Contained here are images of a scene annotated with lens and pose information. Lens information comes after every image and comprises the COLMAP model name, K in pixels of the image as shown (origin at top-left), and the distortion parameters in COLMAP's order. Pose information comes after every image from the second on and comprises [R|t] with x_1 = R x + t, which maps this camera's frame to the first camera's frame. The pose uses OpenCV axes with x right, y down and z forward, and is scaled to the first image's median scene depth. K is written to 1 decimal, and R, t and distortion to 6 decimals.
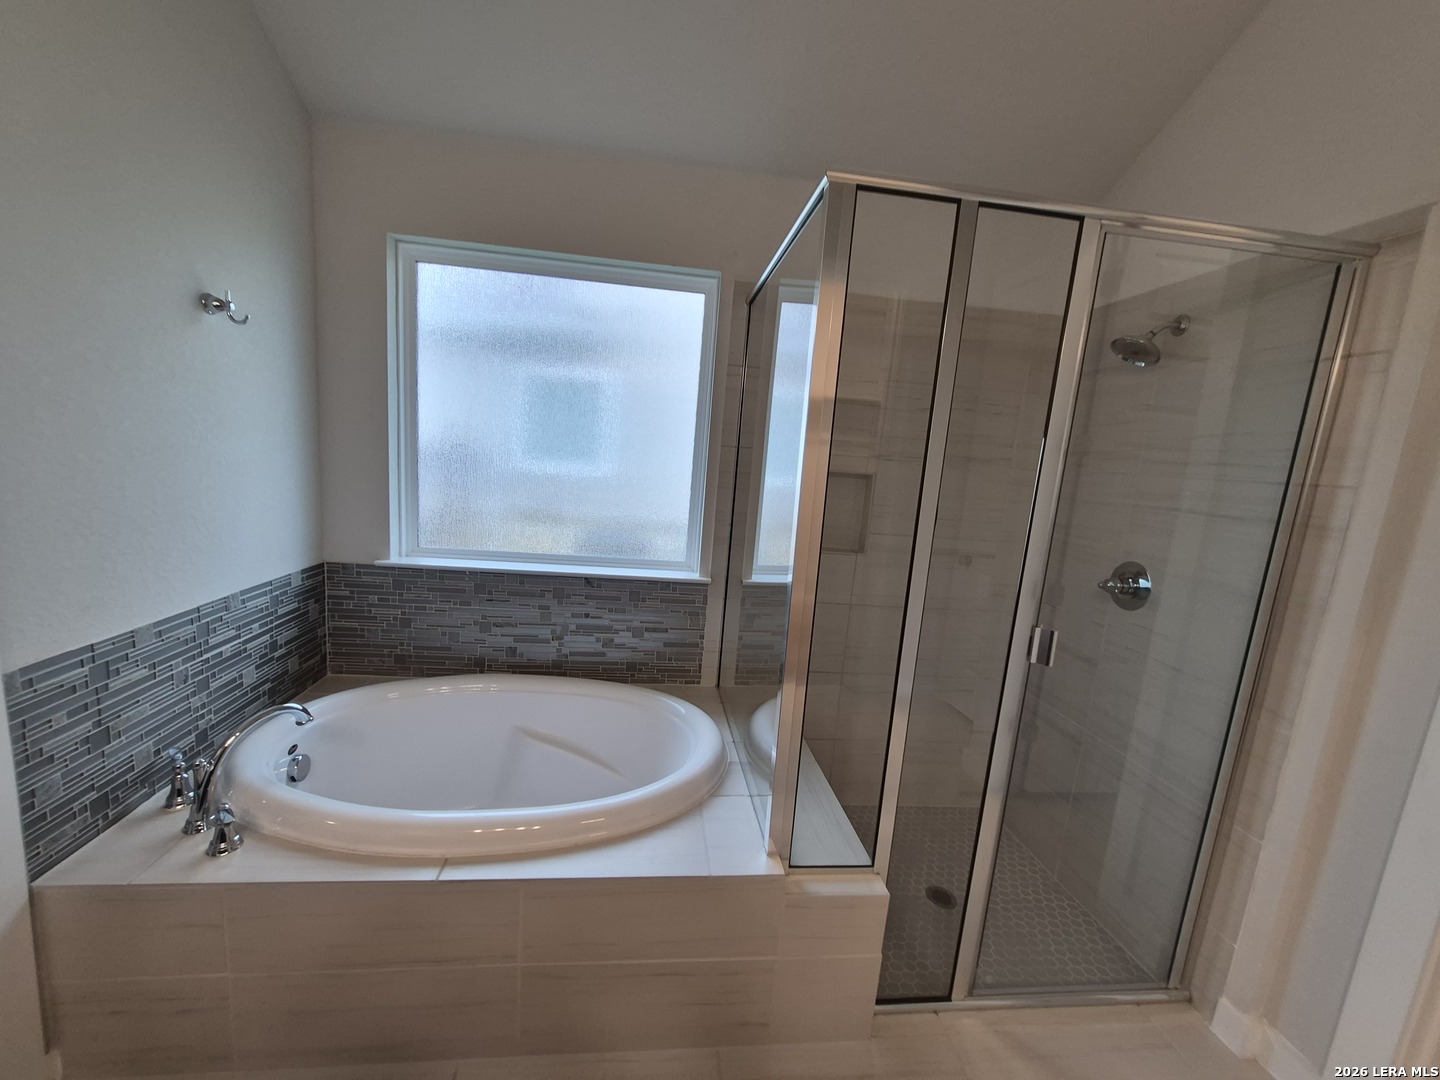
lens RADIAL K [[576.2, 0, 708.5], [0, 576.2, 545.0], [0, 0, 1]] dist [0.002787, 0.000243]
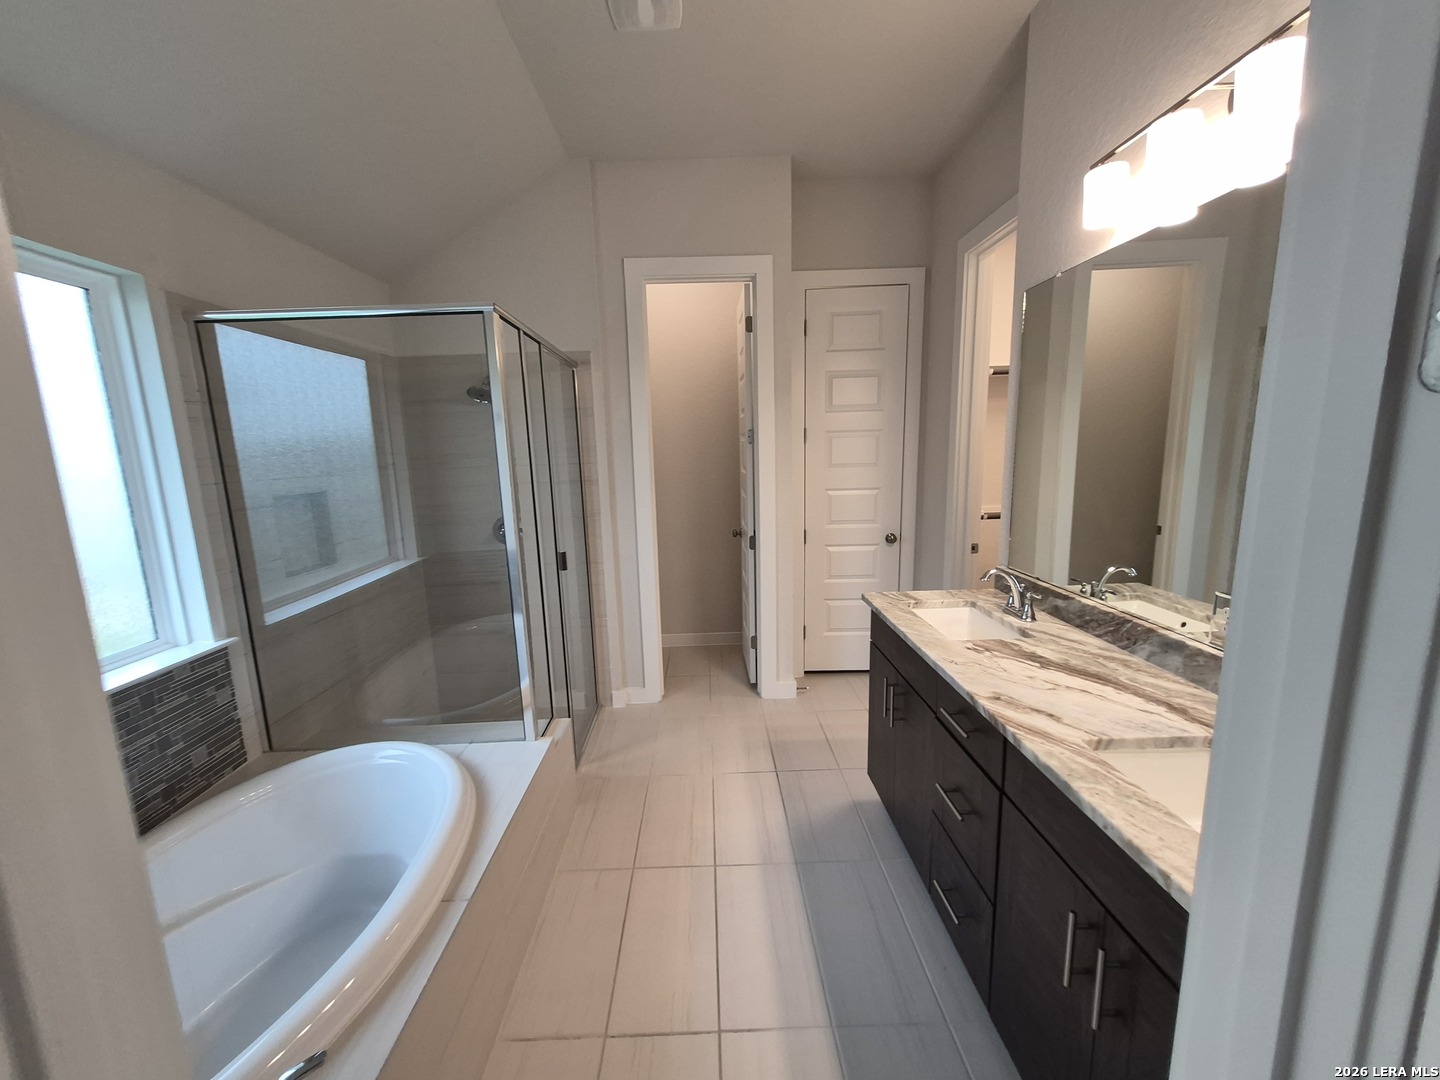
lens RADIAL K [[576.2, 0, 708.5], [0, 576.2, 545.0], [0, 0, 1]] dist [0.002787, 0.000243]
pose [[0.090758, -0.247123, 0.964724, -1.118017], [0.206724, 0.952297, 0.224491, -0.185937], [-0.974181, 0.179057, 0.137515, 0.236922]]
